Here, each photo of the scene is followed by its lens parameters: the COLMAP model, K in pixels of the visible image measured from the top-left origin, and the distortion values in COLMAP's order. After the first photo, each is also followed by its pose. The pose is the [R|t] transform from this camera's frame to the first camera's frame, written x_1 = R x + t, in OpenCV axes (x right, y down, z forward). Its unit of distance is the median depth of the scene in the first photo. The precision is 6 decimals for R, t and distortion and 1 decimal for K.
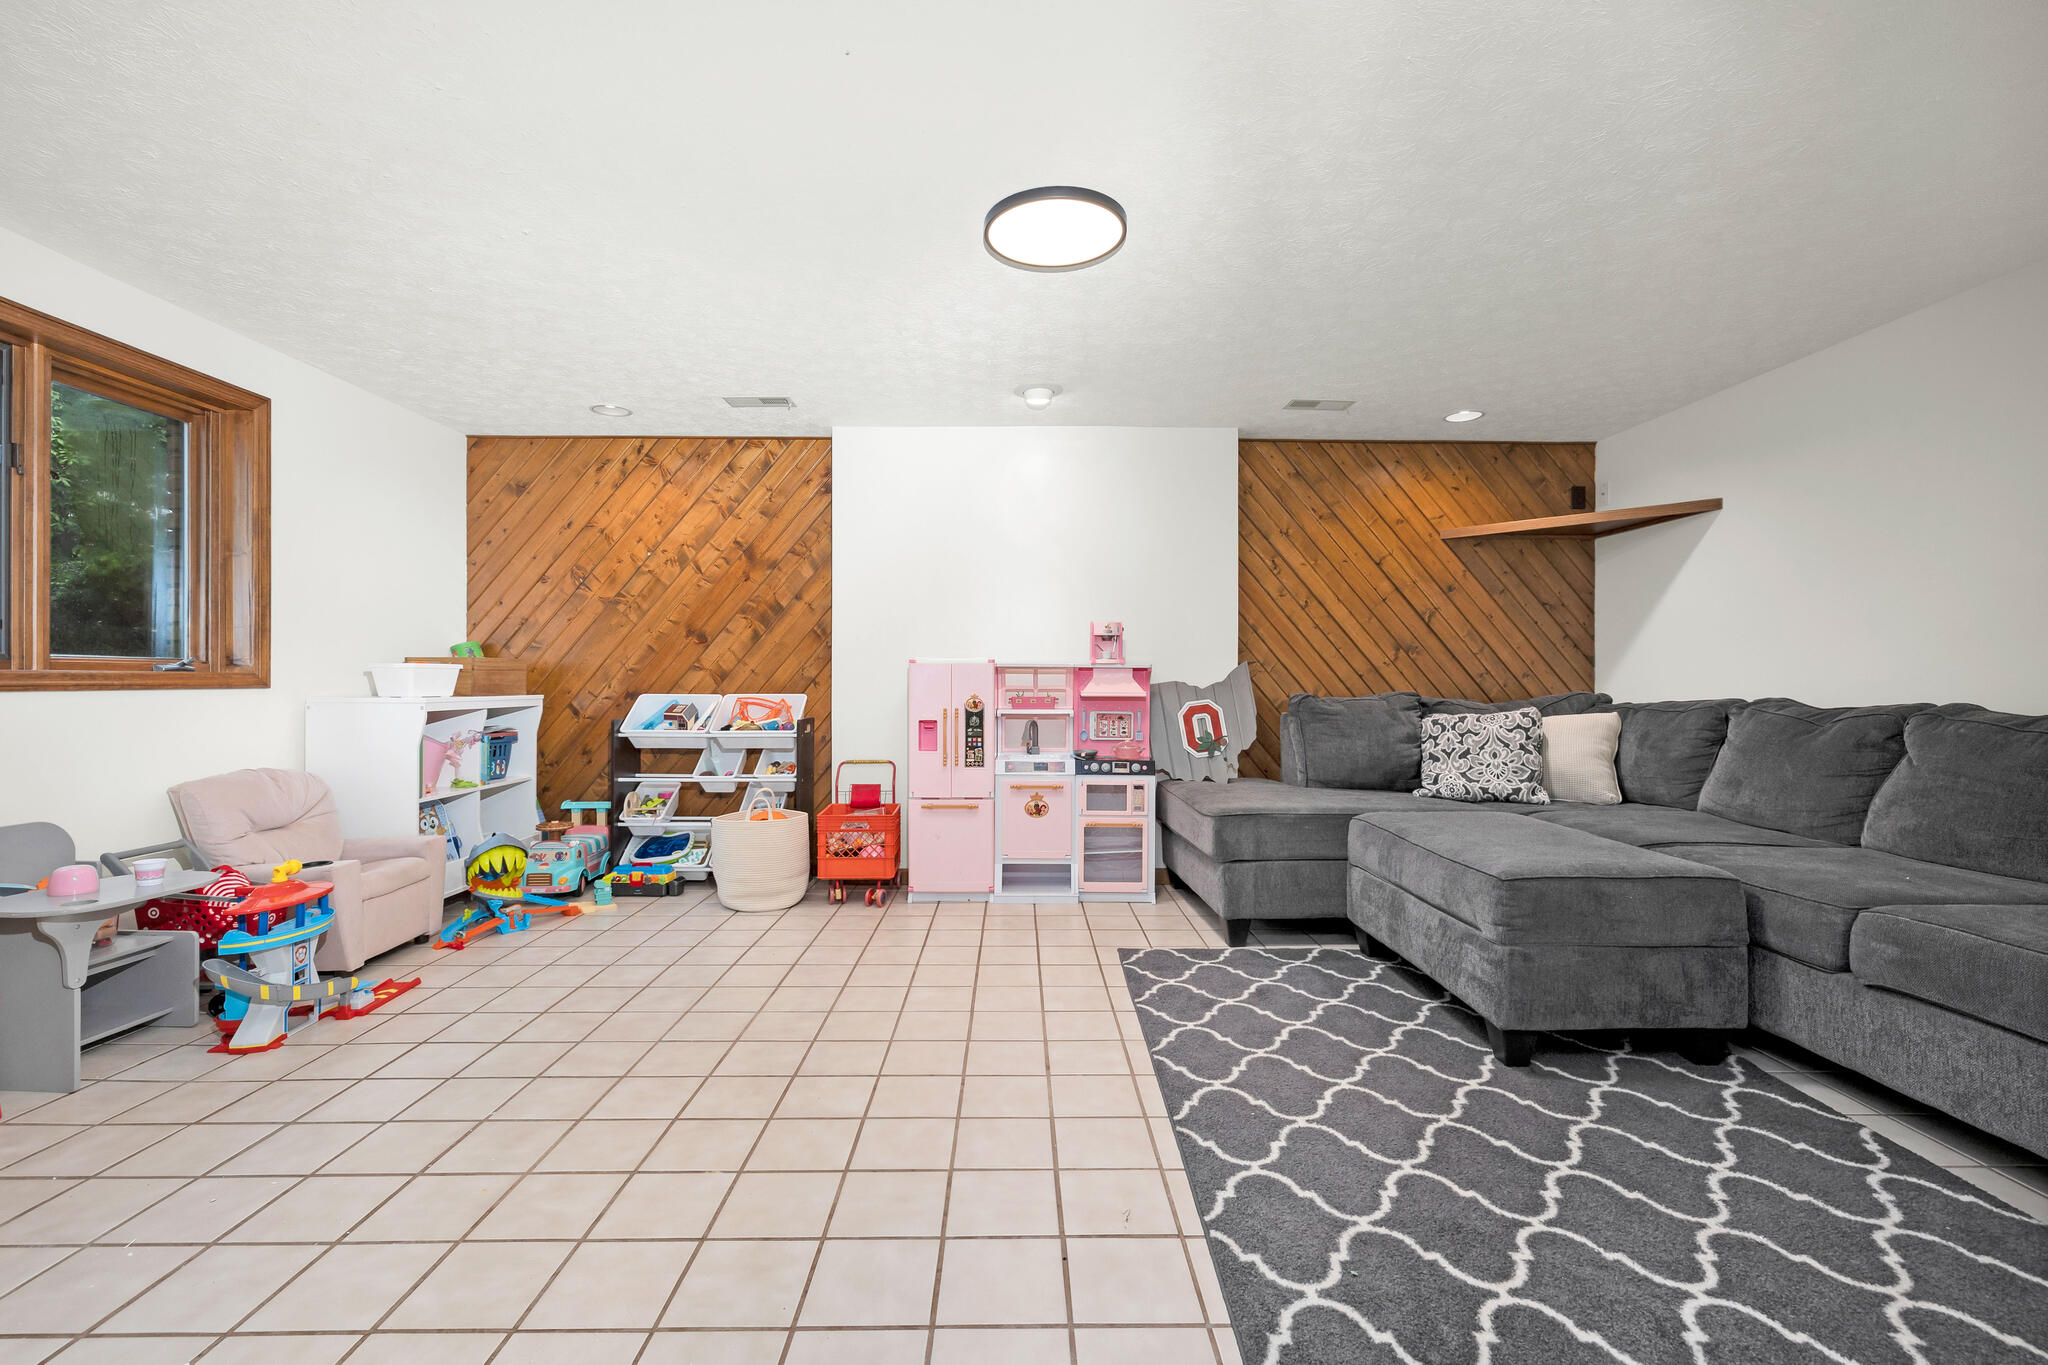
lens RADIAL K [[872.7, 0, 1031.9], [0, 872.7, 682.5], [0, 0, 1]] dist [-0.001511, 0.000588]
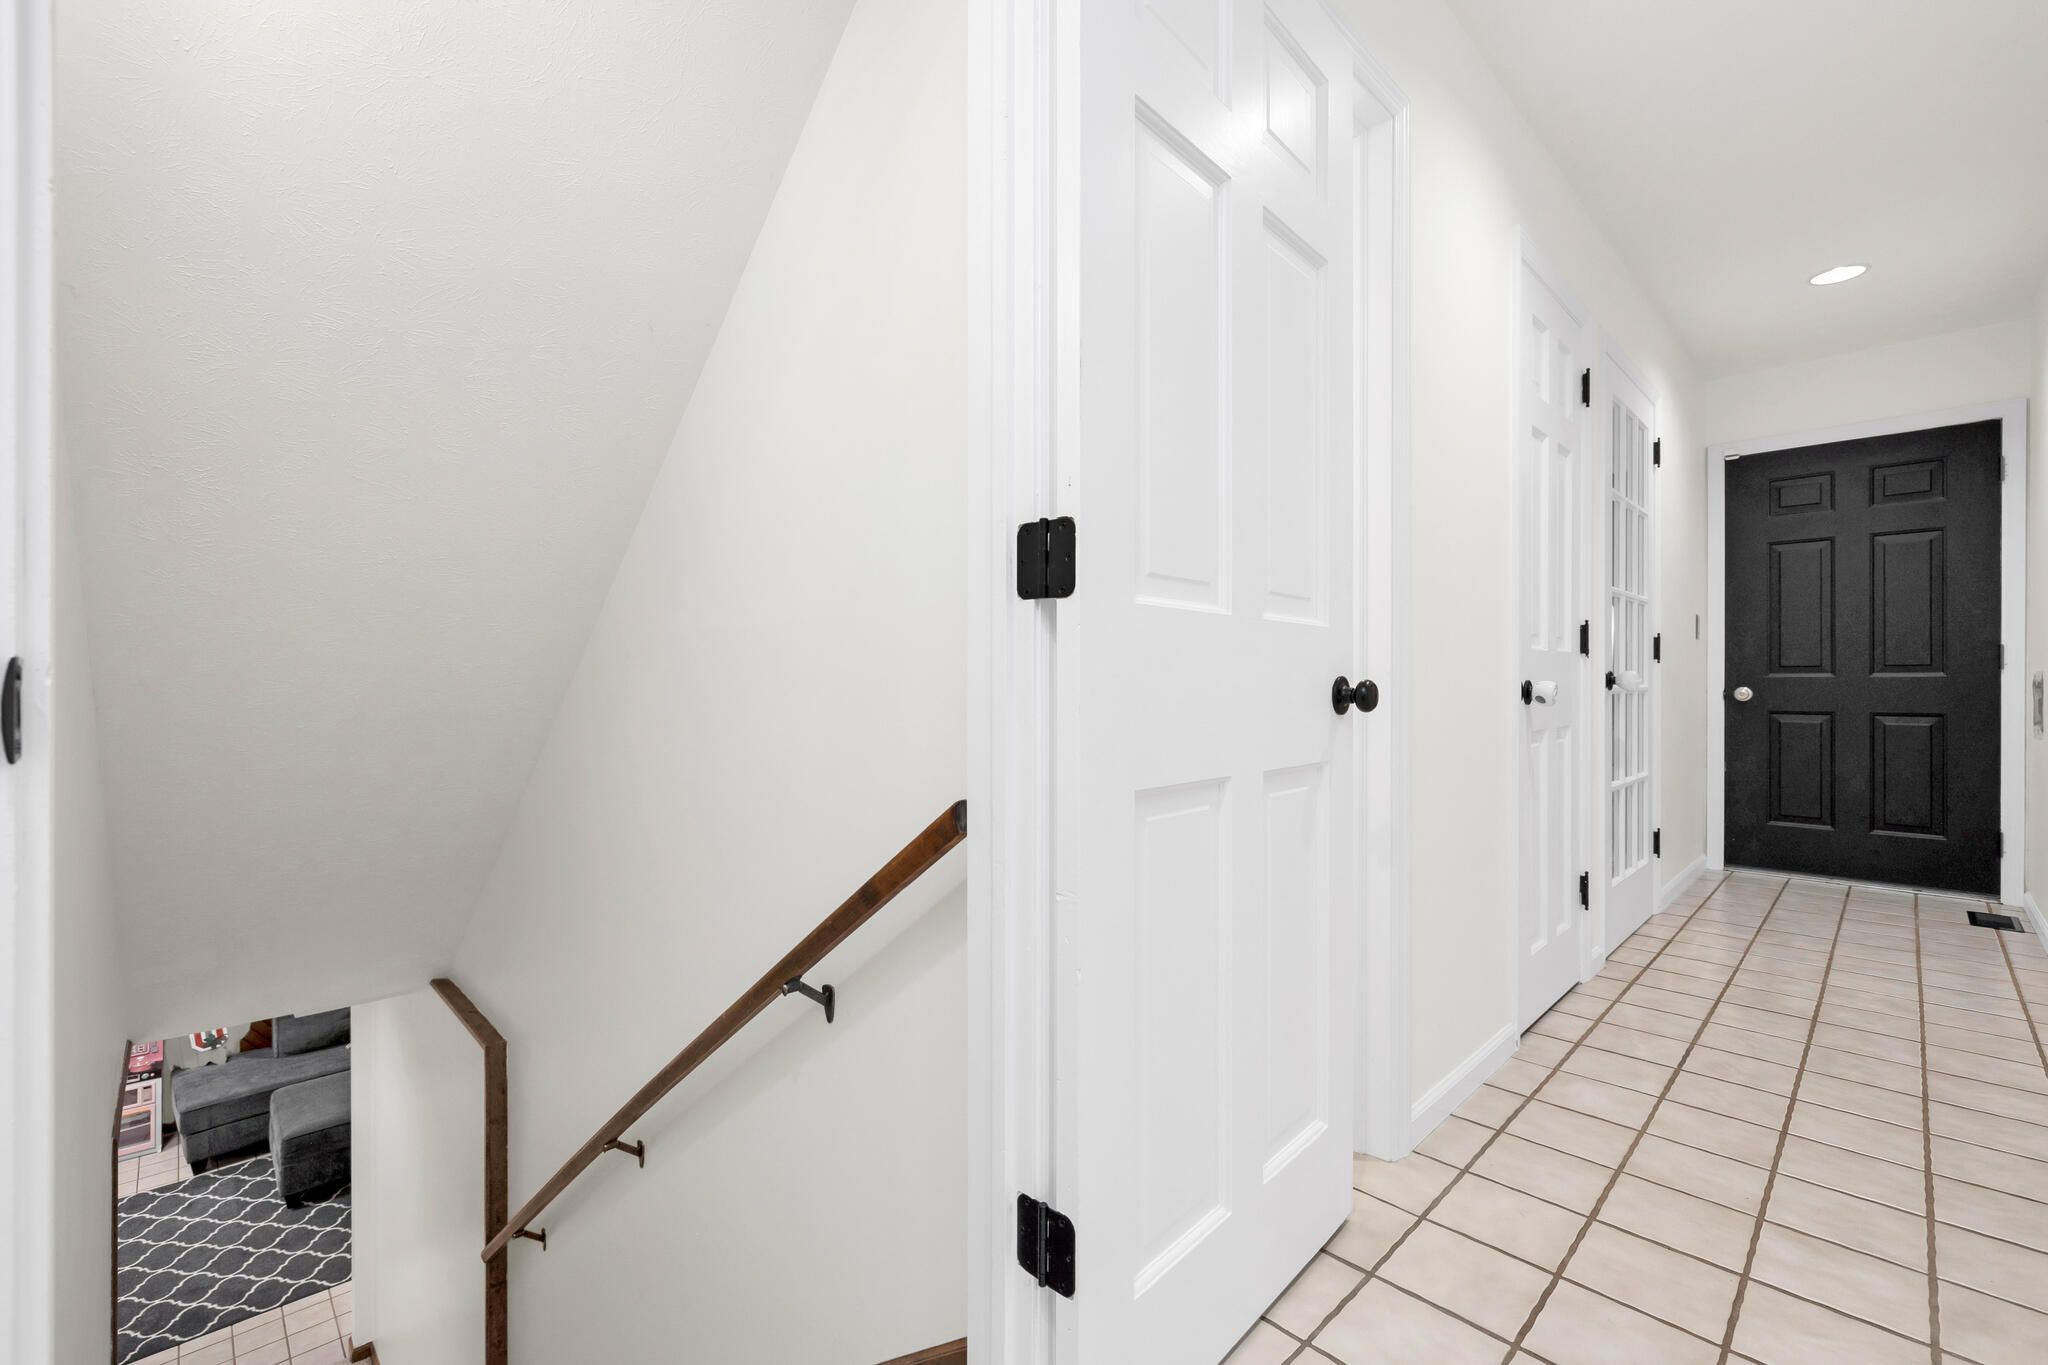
lens RADIAL K [[872.7, 0, 1029.7], [0, 872.7, 682.2], [0, 0, 1]] dist [-0.001511, 0.000588]
pose [[0.731934, -0.006640, 0.681343, 0.228972], [0.011033, 0.999937, -0.002107, -0.651035], [-0.681287, 0.009060, 0.731961, -1.435542]]
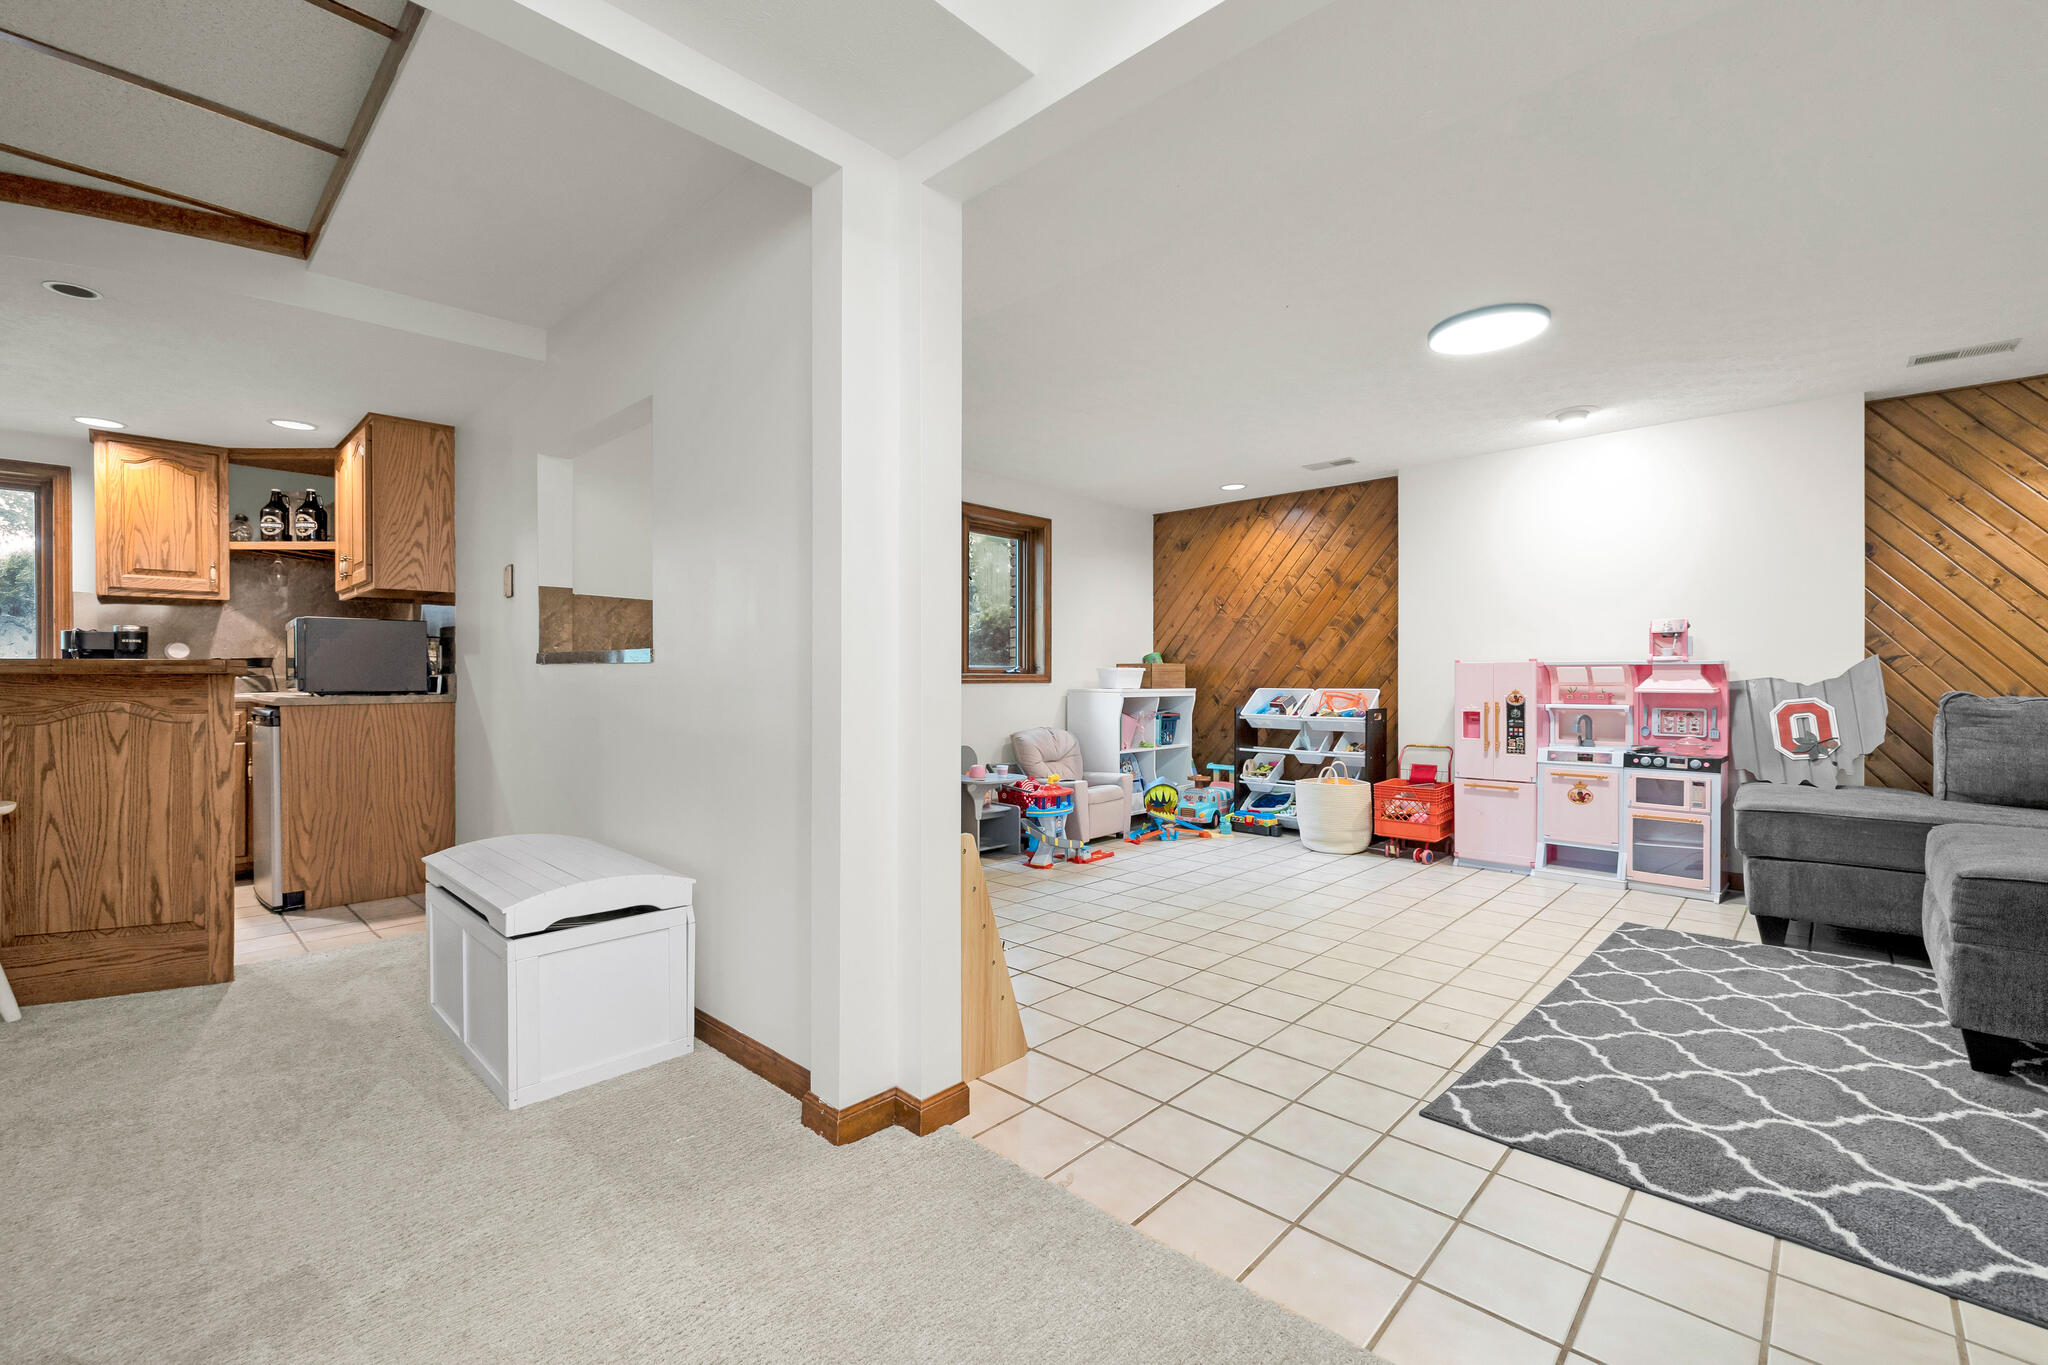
lens RADIAL K [[872.7, 0, 1015.0], [0, 872.7, 674.1], [0, 0, 1]] dist [-0.001511, 0.000588]
pose [[0.709108, -0.005911, -0.705076, 0.271814], [0.000062, 0.999965, -0.008321, 0.002657], [0.705100, 0.005857, 0.709083, -0.259069]]
